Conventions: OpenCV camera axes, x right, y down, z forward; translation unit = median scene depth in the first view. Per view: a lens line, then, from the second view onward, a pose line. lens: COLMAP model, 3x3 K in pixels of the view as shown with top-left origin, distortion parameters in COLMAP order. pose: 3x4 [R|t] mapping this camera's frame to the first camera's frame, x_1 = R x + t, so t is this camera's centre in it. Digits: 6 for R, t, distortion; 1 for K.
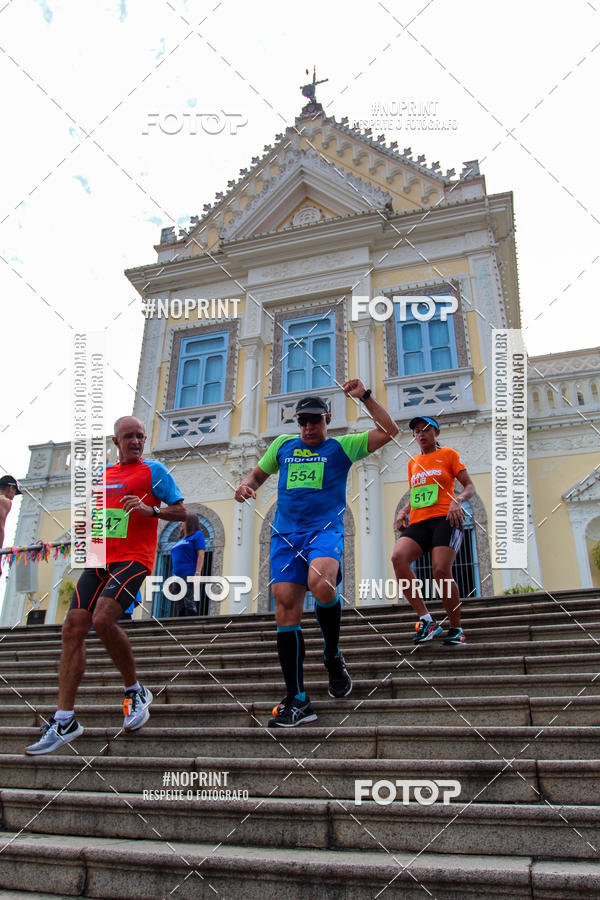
lens RADIAL K [[706.8, 0, 294.1], [0, 706.8, 448.9], [0, 0, 1]] dist [-0.088168, 0.053002]
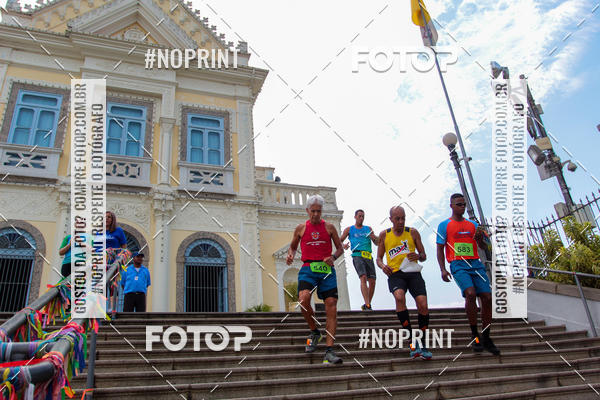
lens RADIAL K [[471.2, 0, 301.0], [0, 471.2, 195.5], [0, 0, 1]] dist [-0.088168, 0.053002]
pose [[0.778481, 0.198071, 0.595596, -0.235423], [-0.178791, 0.979569, -0.092073, 0.017539], [-0.601665, -0.034810, 0.797990, 0.029983]]
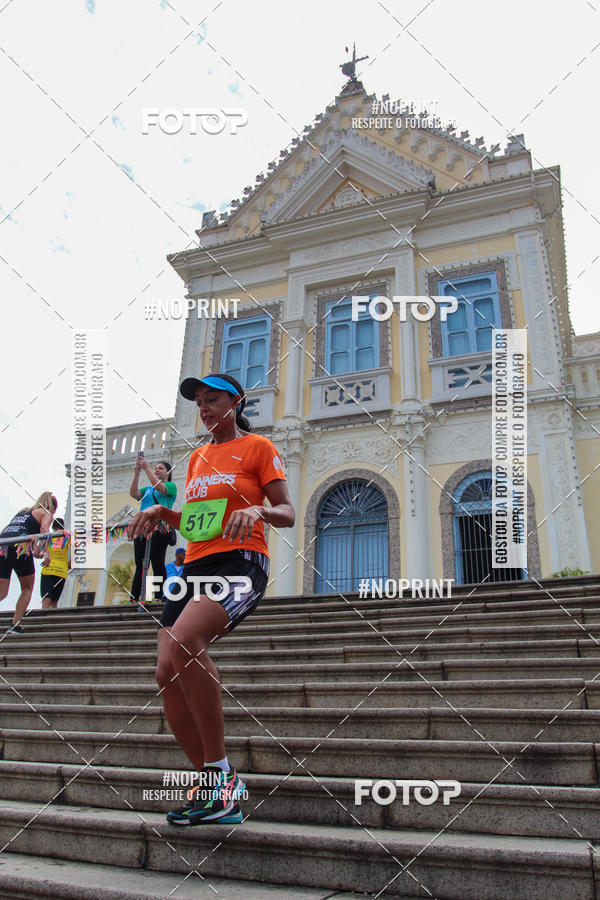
lens RADIAL K [[706.8, 0, 294.5], [0, 706.8, 449.4], [0, 0, 1]] dist [-0.088168, 0.053002]
pose [[0.998194, -0.007954, -0.059538, -0.002109], [0.009401, 0.999666, 0.024058, 0.000336], [0.059327, -0.024575, 0.997936, 0.000147]]
